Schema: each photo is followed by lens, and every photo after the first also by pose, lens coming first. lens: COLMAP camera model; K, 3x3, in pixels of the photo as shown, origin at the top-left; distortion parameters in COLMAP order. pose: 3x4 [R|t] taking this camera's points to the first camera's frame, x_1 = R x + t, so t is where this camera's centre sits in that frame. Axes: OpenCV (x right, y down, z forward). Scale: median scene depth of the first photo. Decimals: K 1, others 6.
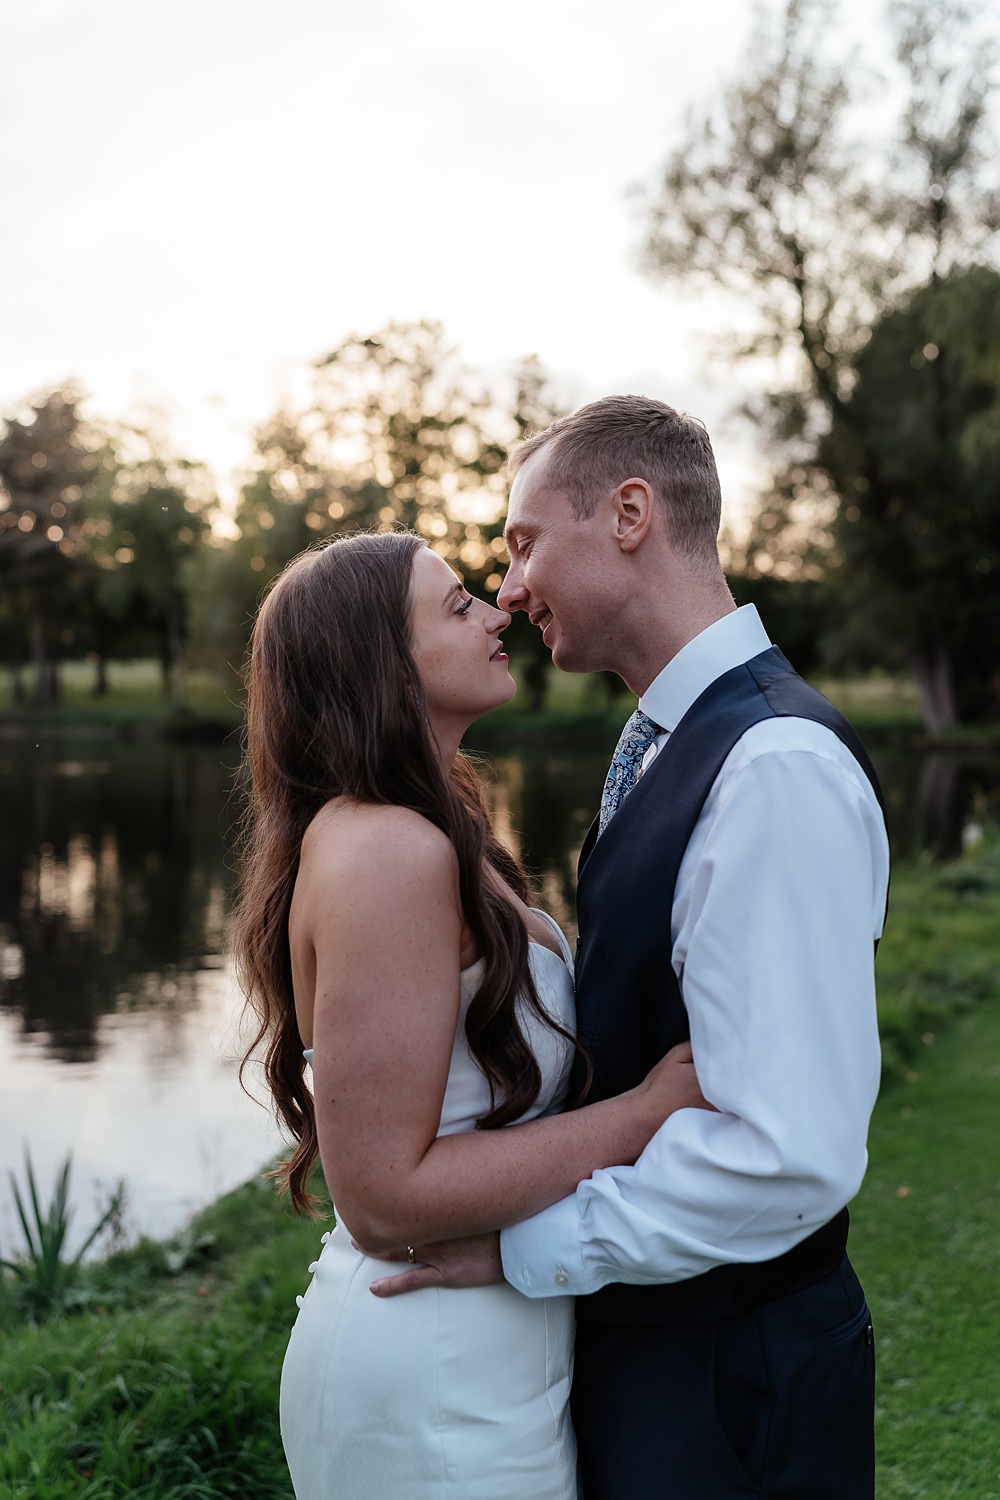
lens RADIAL K [[1377.0, 0, 500.0], [0, 1377.0, 750.0], [0, 0, 1]] dist [-0.012069, -0.002929]
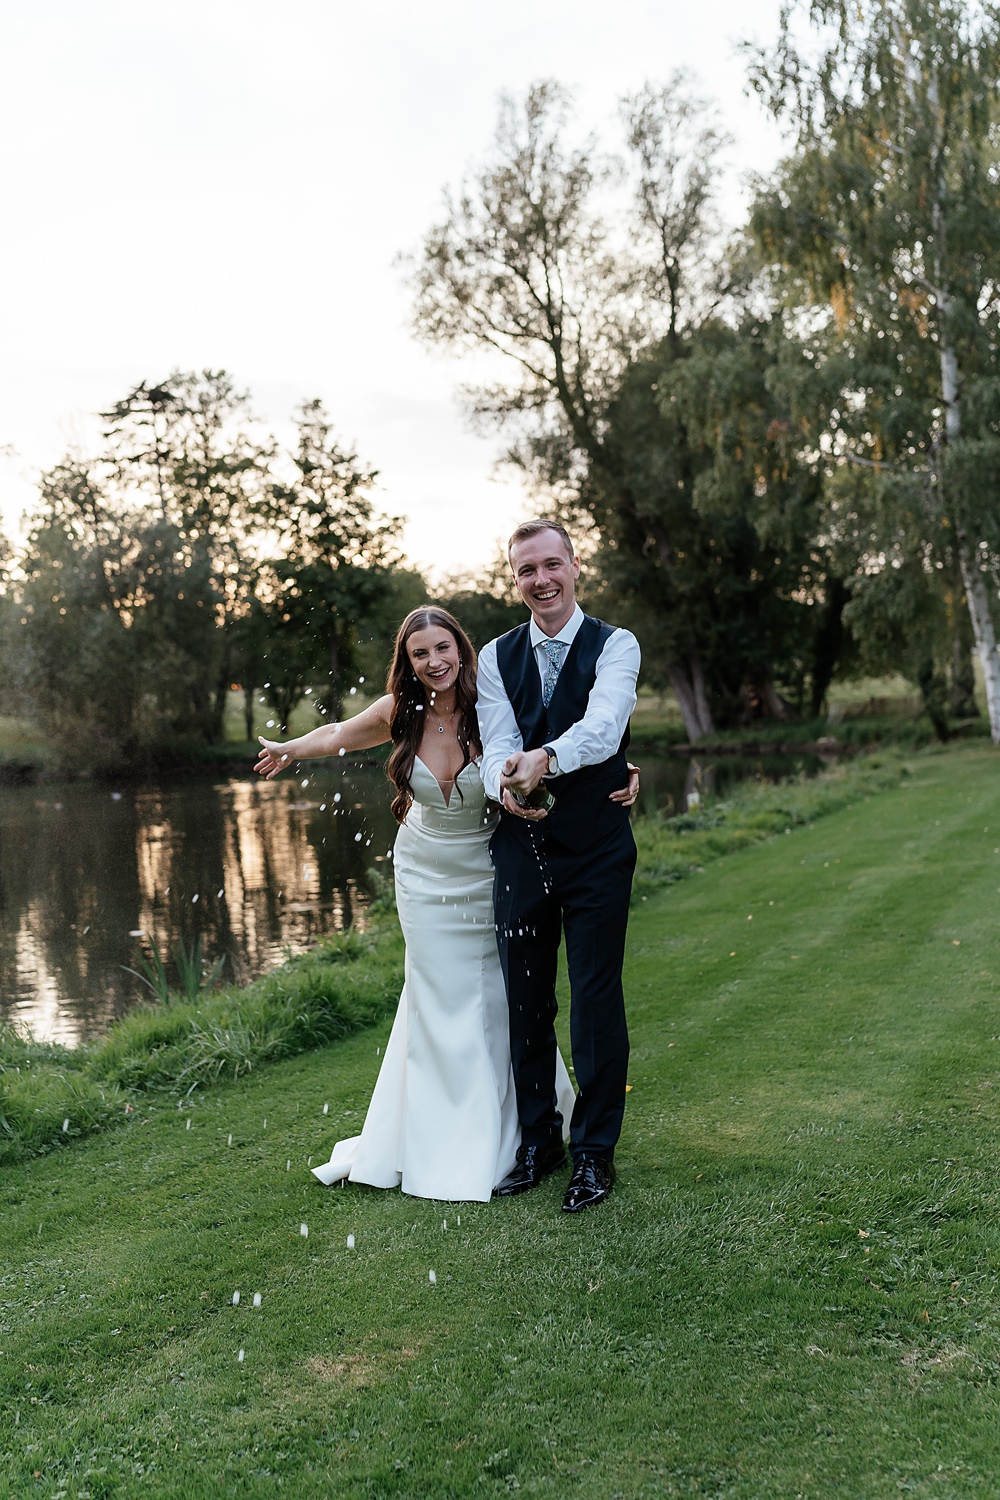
lens RADIAL K [[1377.0, 0, 500.0], [0, 1377.0, 750.0], [0, 0, 1]] dist [-0.012069, -0.002929]
pose [[0.986229, -0.051195, 0.157265, -0.014442], [0.053600, 0.998501, -0.011084, 0.000188], [-0.156462, 0.019361, 0.987494, -0.066344]]
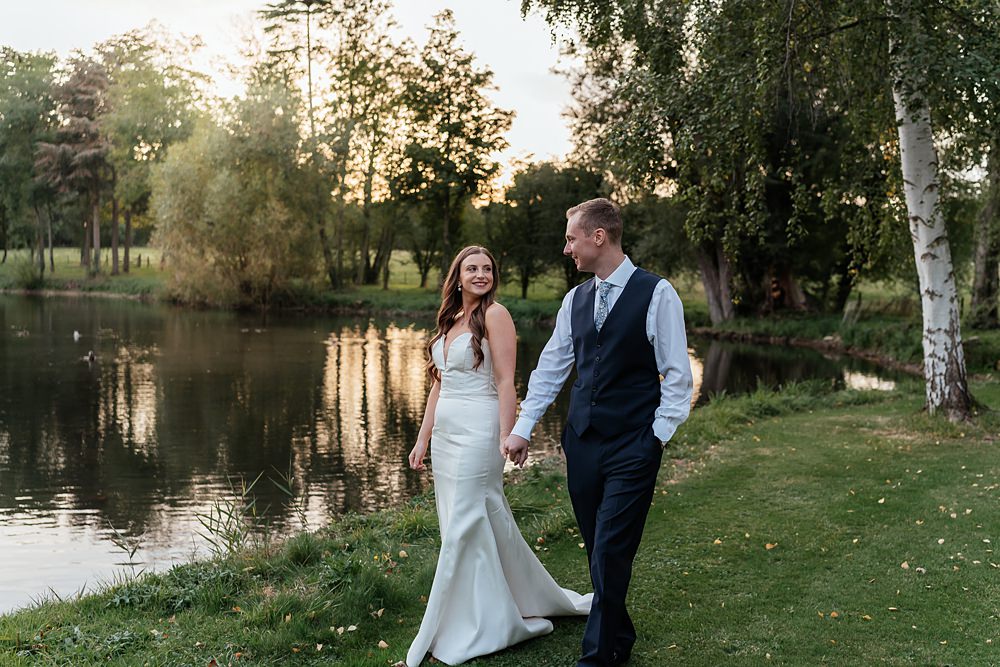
lens RADIAL K [[918.0, 0, 500.0], [0, 918.0, 333.5], [0, 0, 1]] dist [-0.012069, -0.002929]
pose [[0.998375, 0.036459, -0.043800, 0.117605], [-0.035478, 0.999107, 0.022959, -0.011064], [0.044598, -0.021368, 0.998776, 0.139936]]
